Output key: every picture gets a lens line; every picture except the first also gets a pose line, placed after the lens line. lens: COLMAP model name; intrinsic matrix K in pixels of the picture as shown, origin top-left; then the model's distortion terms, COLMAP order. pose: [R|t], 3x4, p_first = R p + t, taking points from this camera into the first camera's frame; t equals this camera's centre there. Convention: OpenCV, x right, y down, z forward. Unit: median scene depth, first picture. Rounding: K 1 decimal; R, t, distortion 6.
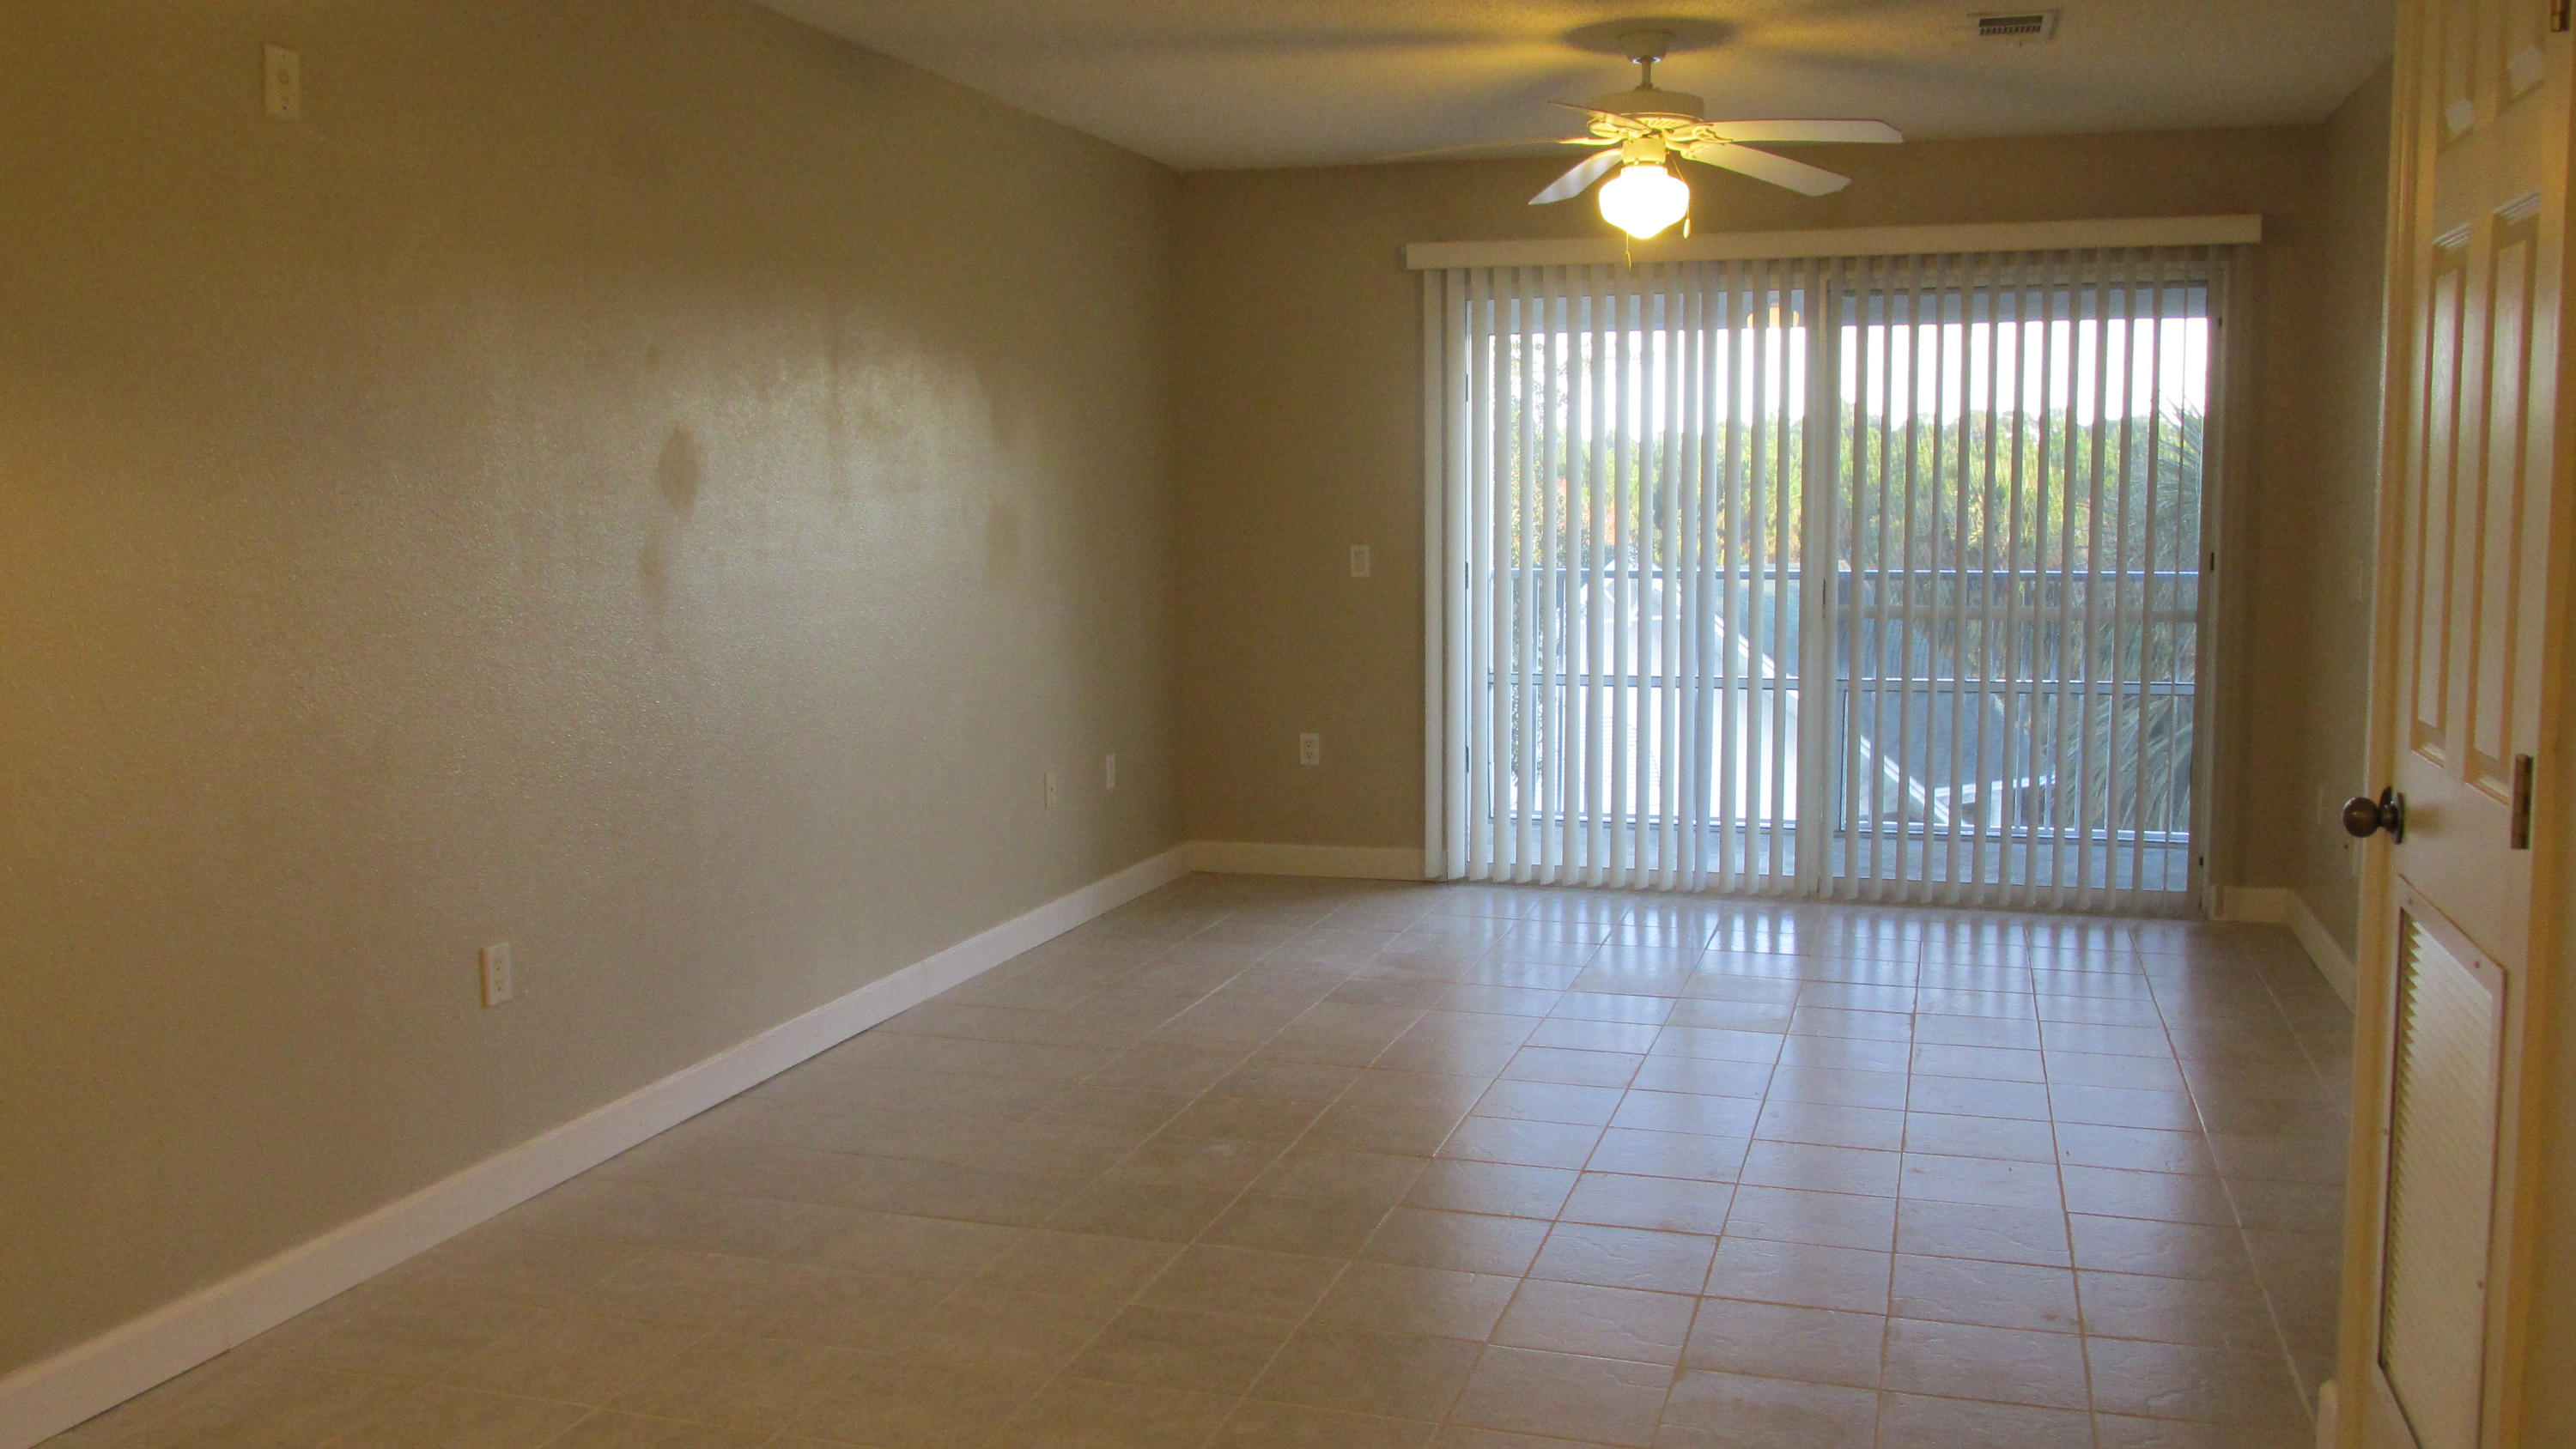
lens RADIAL K [[2307.6, 0, 1290.2], [0, 2307.6, 732.3], [0, 0, 1]] dist [-0.023942, -0.011866]
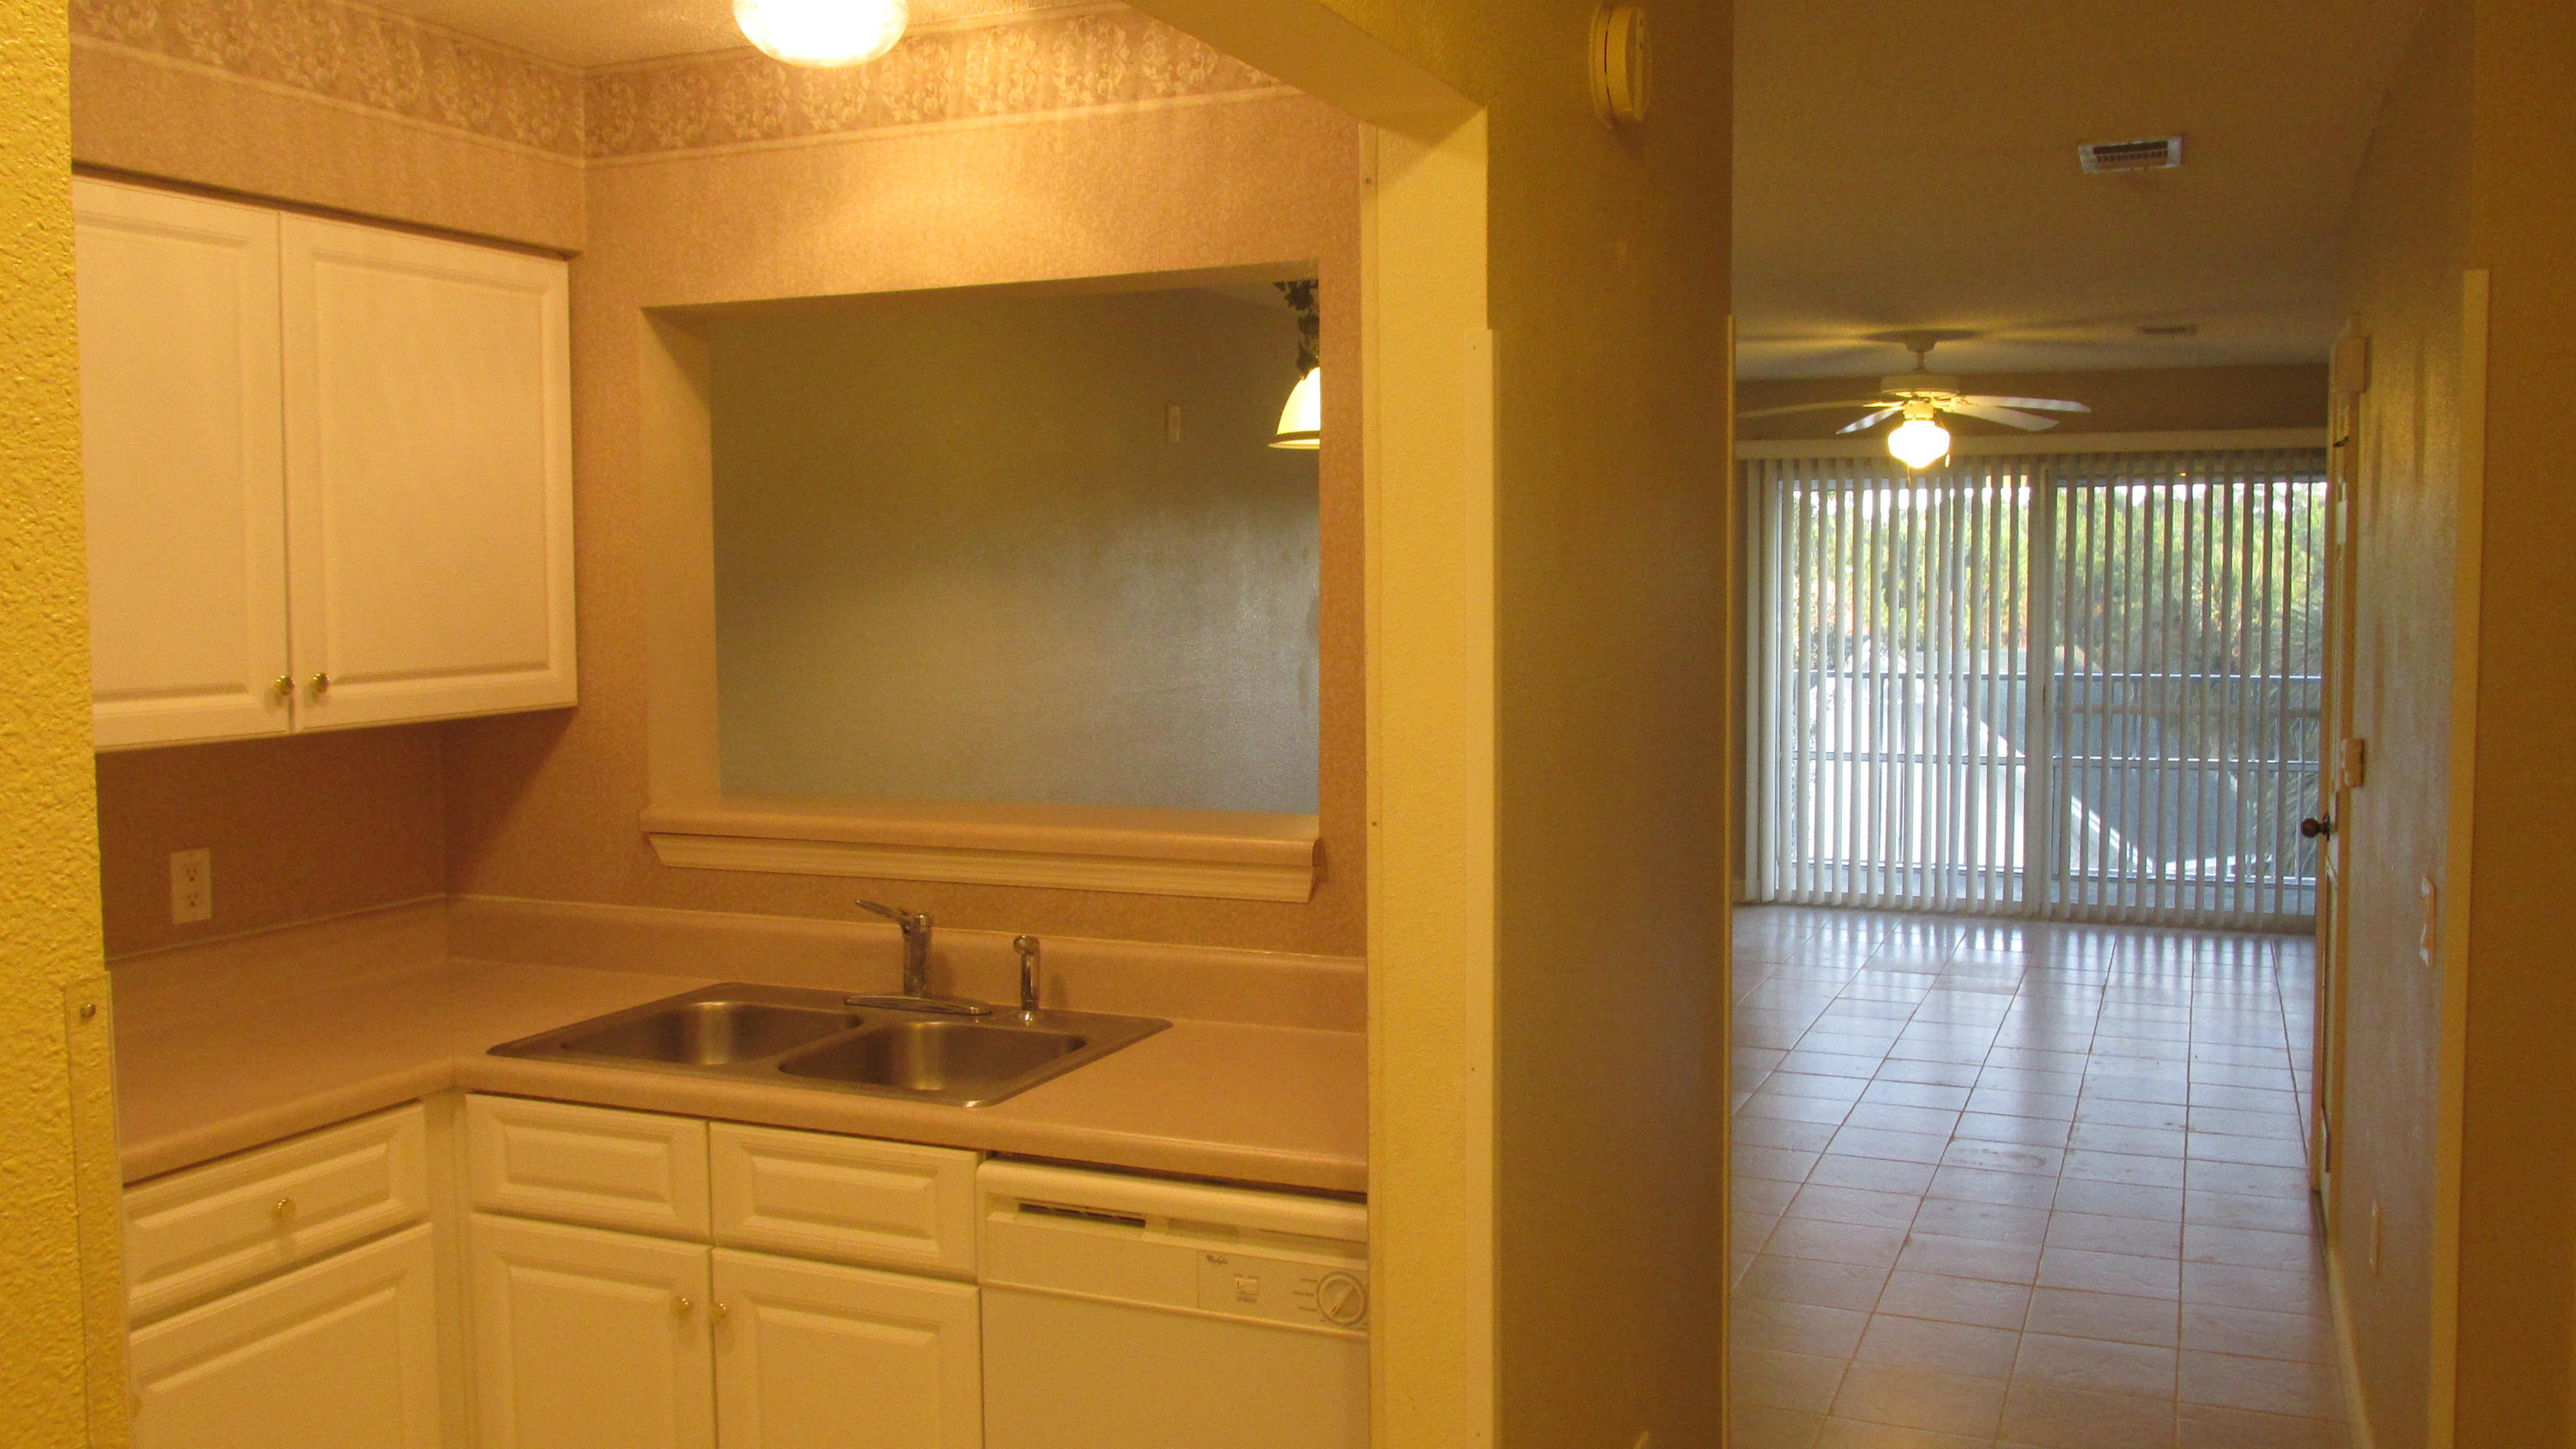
lens RADIAL K [[2307.6, 0, 1284.9], [0, 2307.6, 714.6], [0, 0, 1]] dist [-0.023942, -0.011866]
pose [[0.995215, 0.007212, -0.097445, -0.081923], [-0.011022, 0.999193, -0.038618, 0.009009], [0.097088, 0.039507, 0.994491, -0.394190]]
